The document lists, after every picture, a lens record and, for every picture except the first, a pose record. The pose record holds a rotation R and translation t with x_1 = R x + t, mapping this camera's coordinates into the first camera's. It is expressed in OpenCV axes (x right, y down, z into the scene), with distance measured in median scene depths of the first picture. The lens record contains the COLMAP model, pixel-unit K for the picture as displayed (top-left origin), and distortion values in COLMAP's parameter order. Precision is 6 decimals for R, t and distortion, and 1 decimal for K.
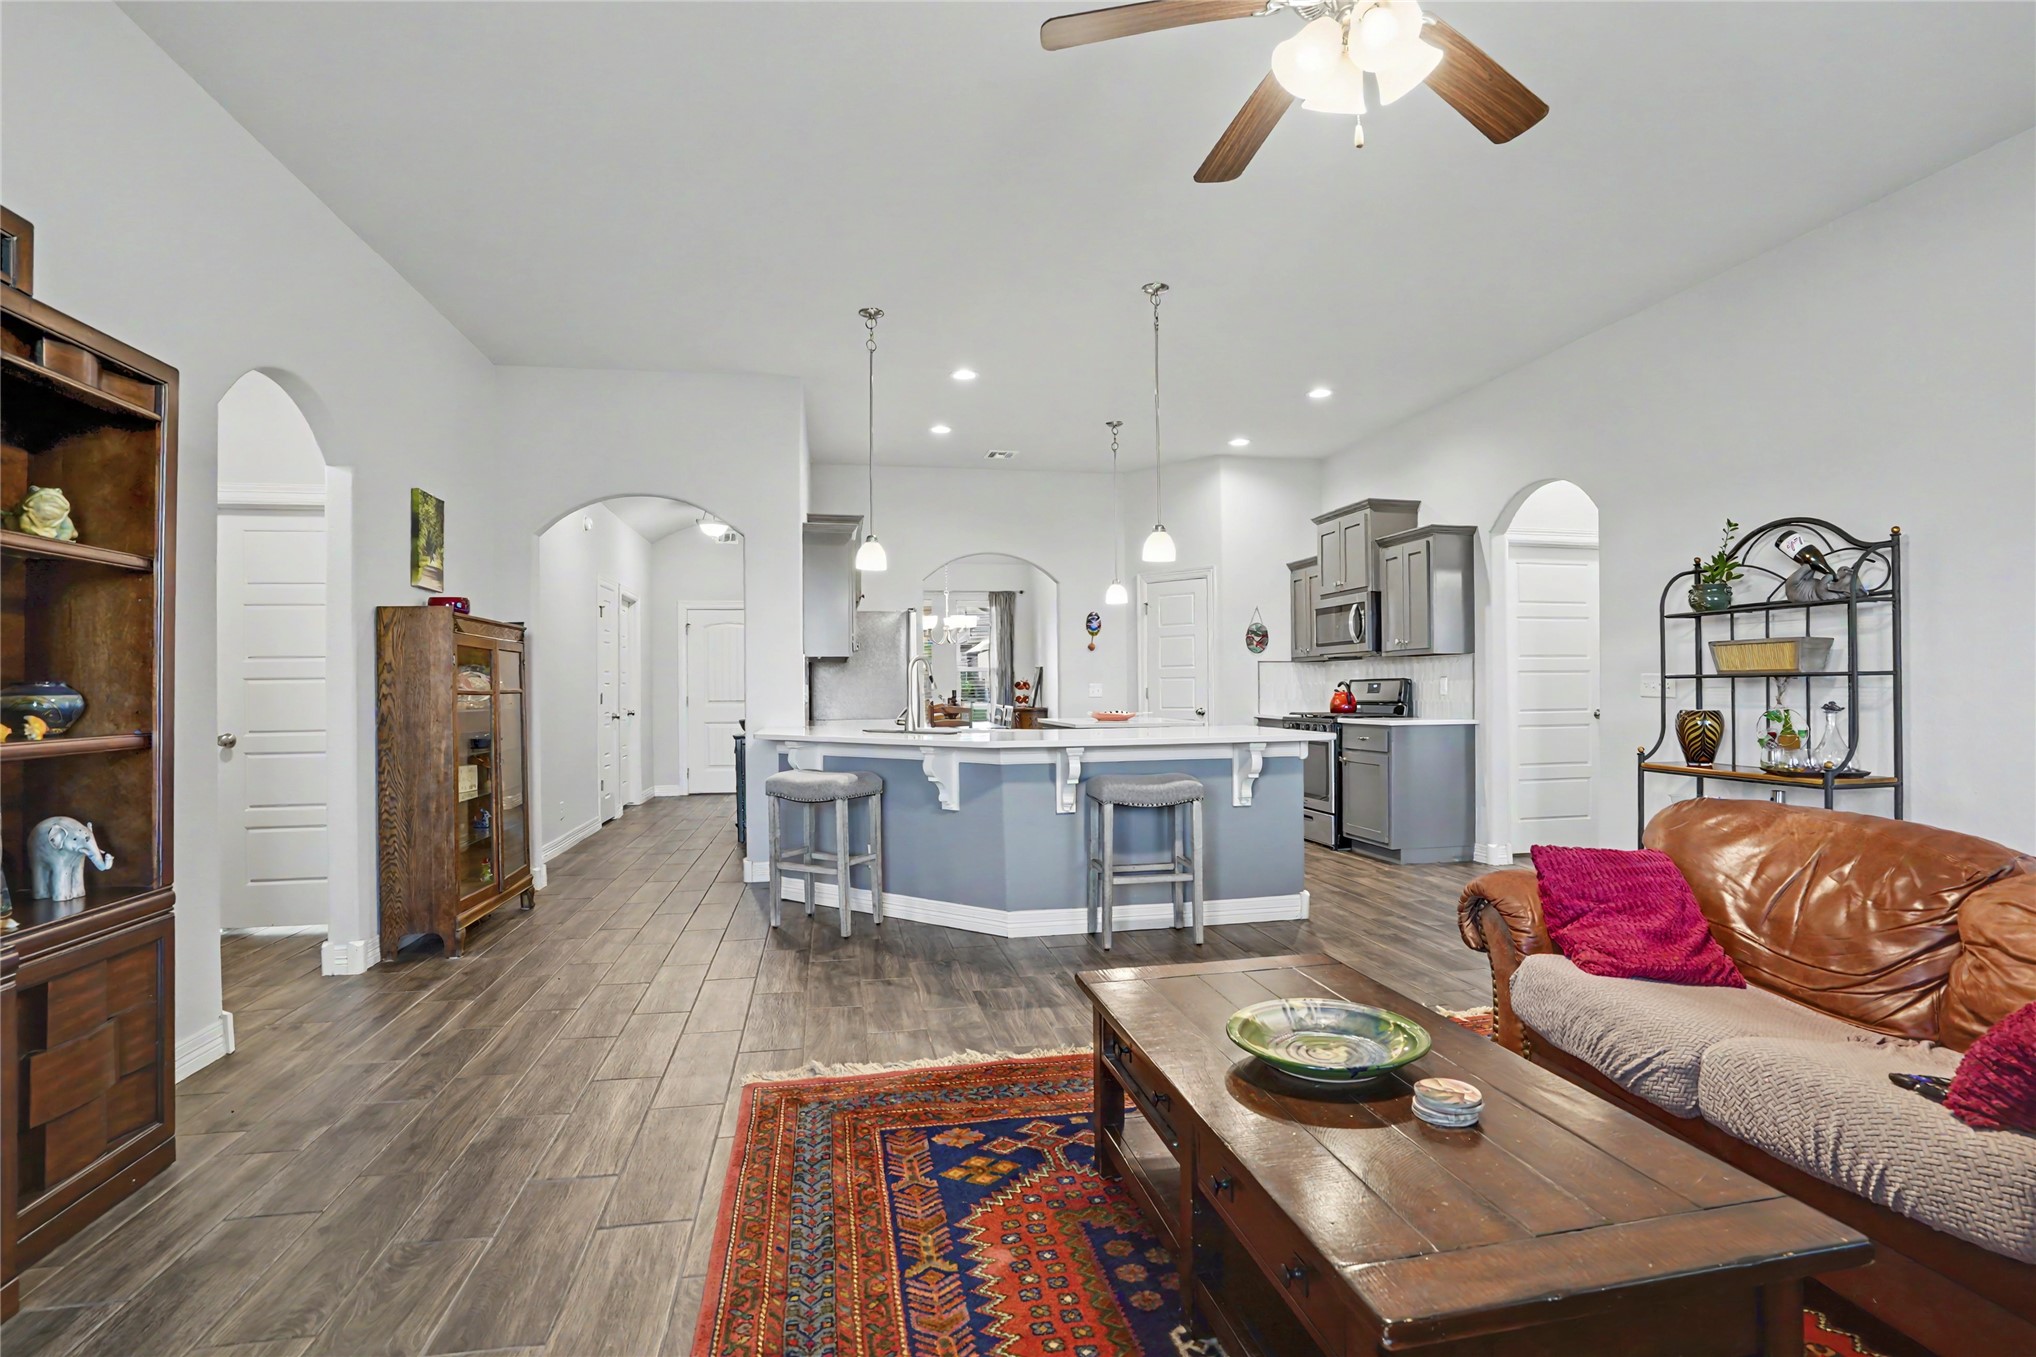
lens RADIAL K [[973.8, 0, 1020.6], [0, 973.8, 684.1], [0, 0, 1]] dist [-0.065215, 0.026138]
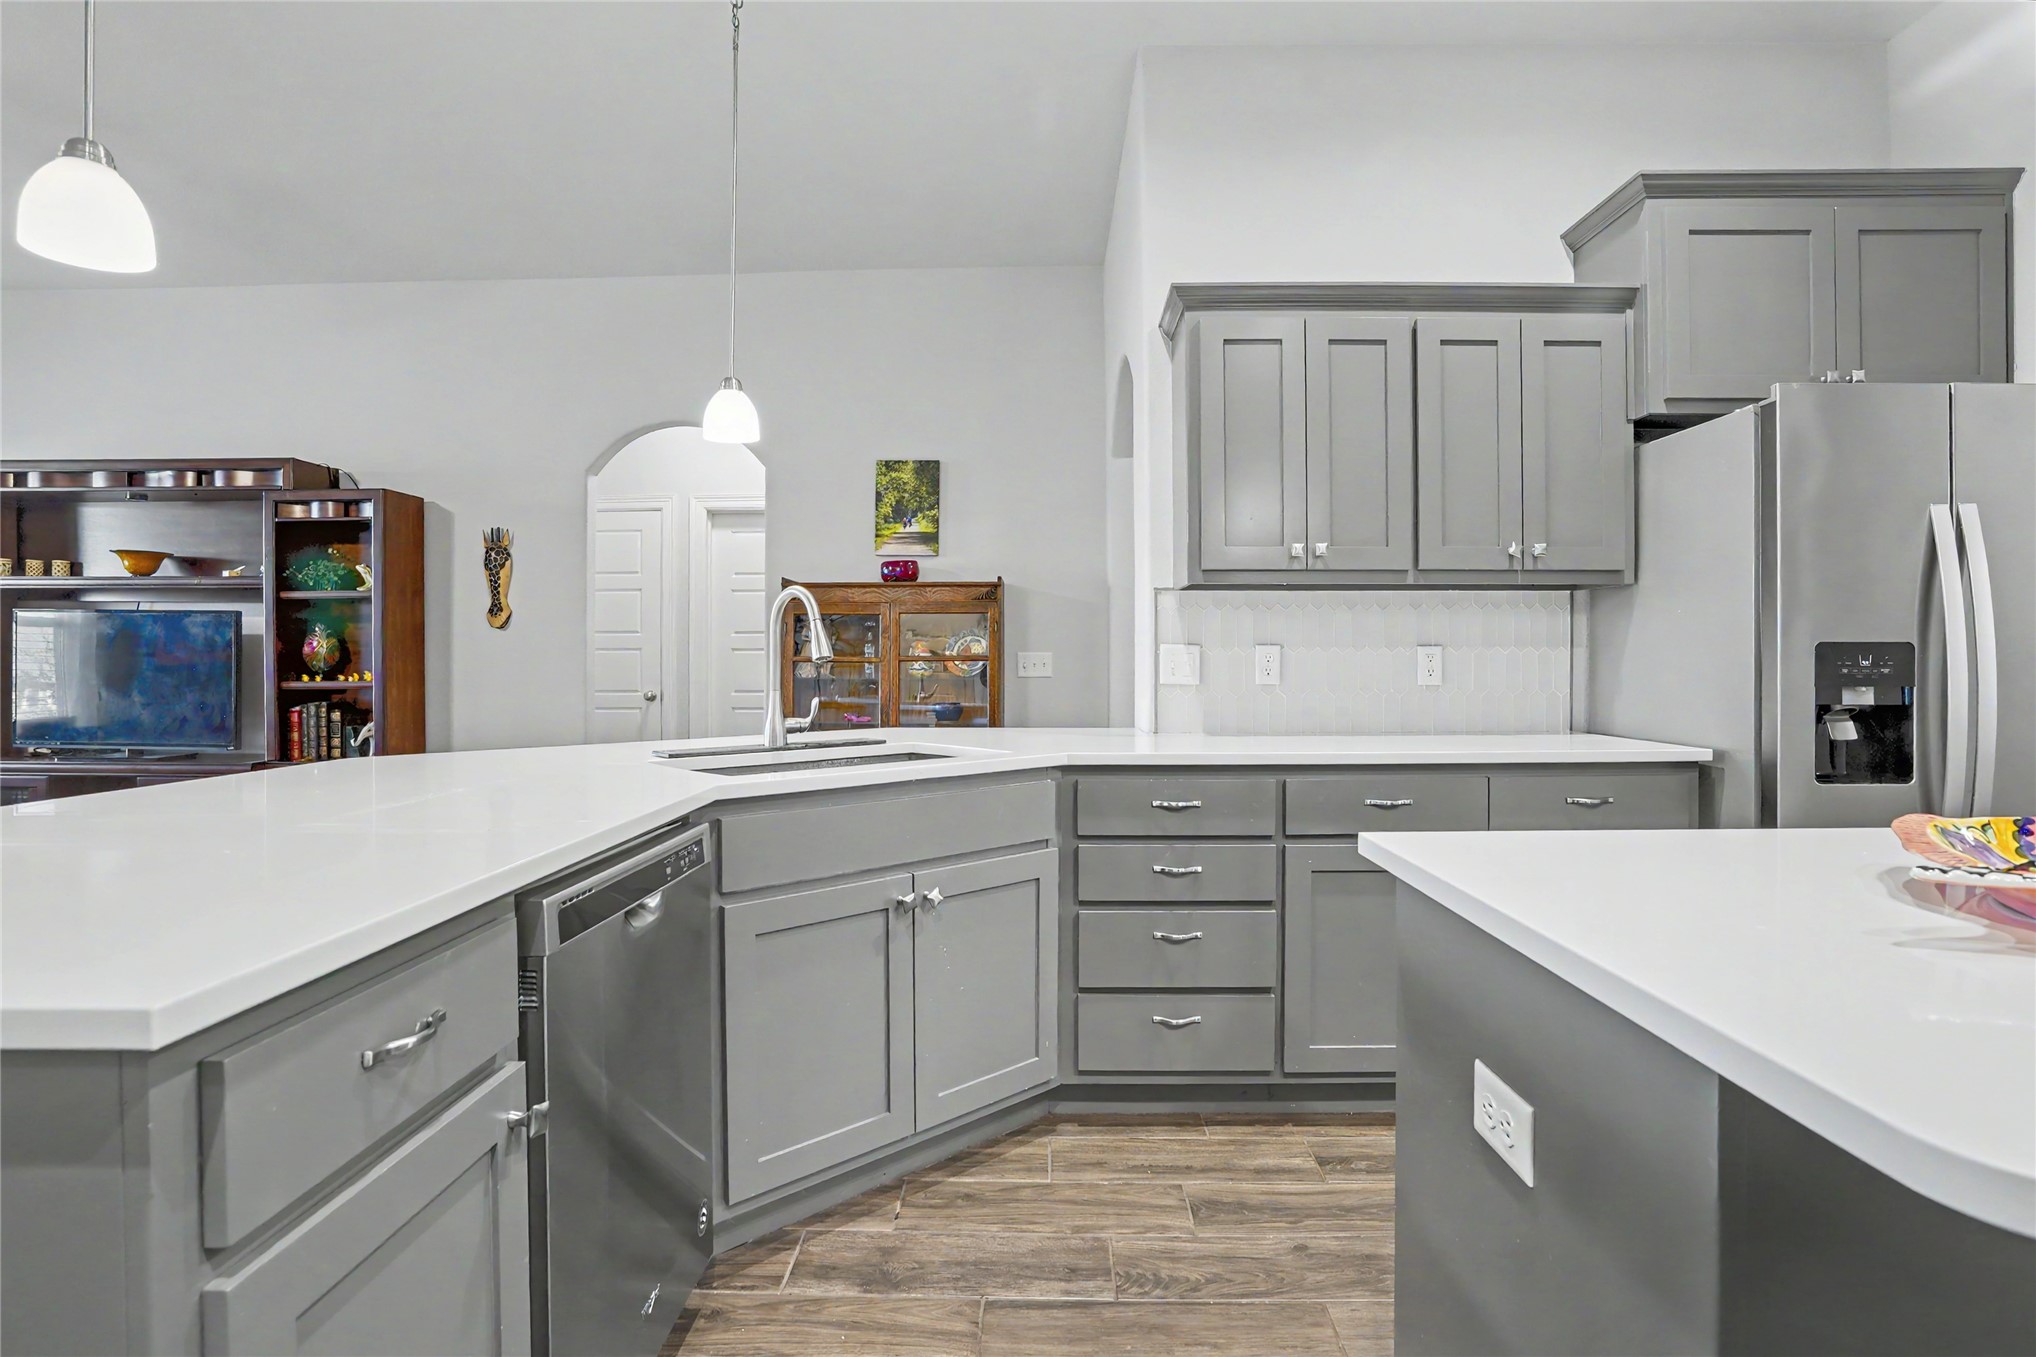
lens RADIAL K [[999.4, 0, 1026.8], [0, 999.4, 663.6], [0, 0, 1]] dist [-0.059034, 0.021665]
pose [[-0.210096, 0.013139, -0.977592, 0.512454], [0.009101, 0.999893, 0.011483, 0.002876], [0.977638, -0.006484, -0.210193, 1.840327]]
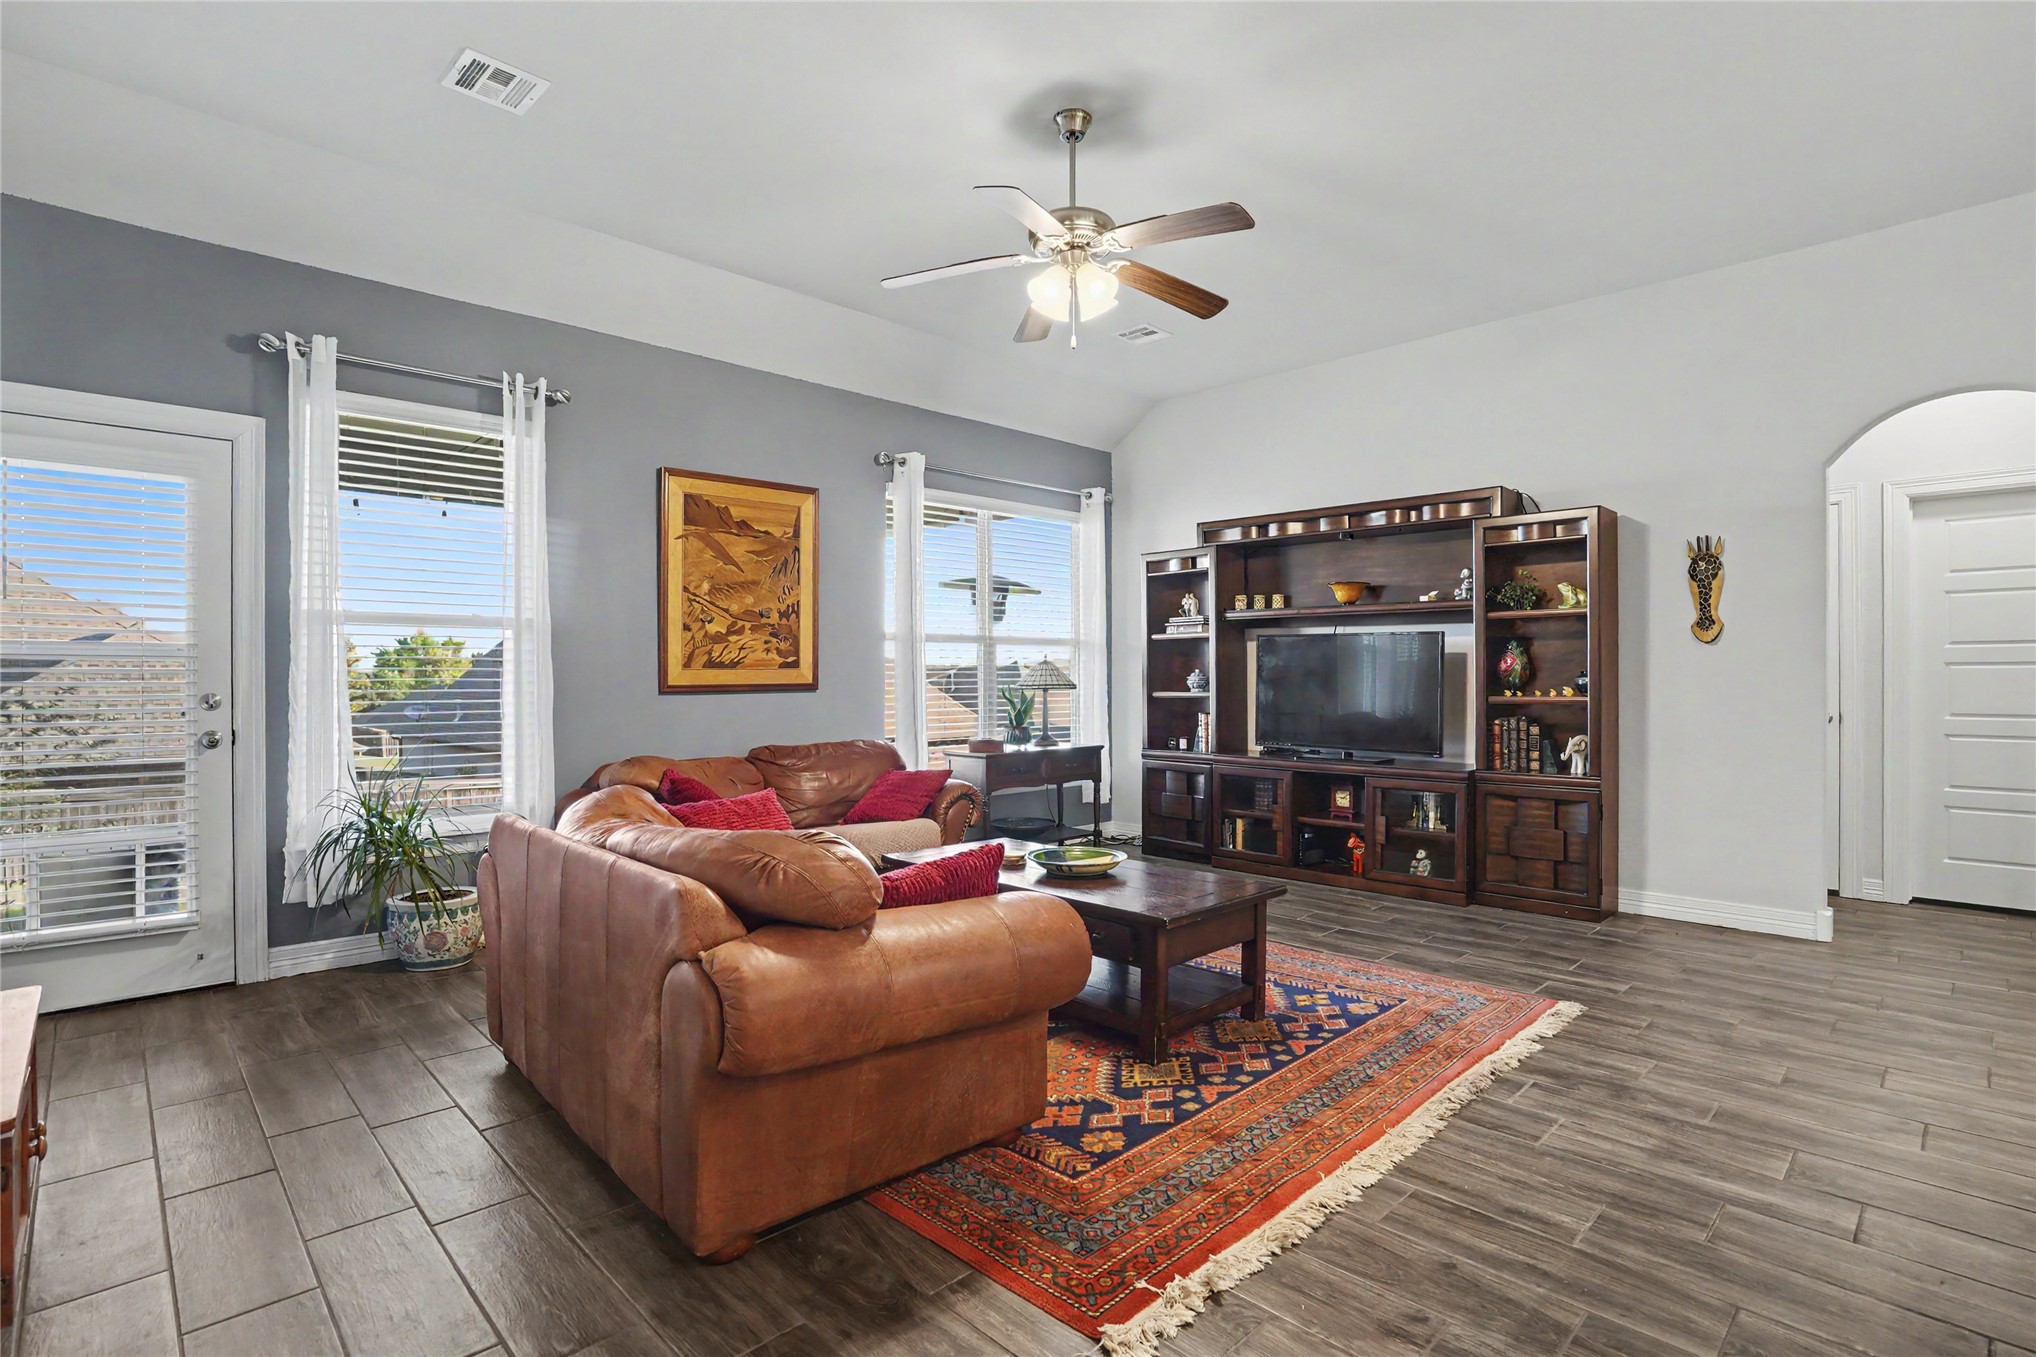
lens RADIAL K [[973.8, 0, 1020.6], [0, 973.8, 684.1], [0, 0, 1]] dist [-0.065215, 0.026138]
pose [[-0.835546, 0.013352, -0.549259, 0.779347], [0.011819, 0.999910, 0.006328, -0.001405], [0.549294, -0.001204, -0.835628, 1.348303]]
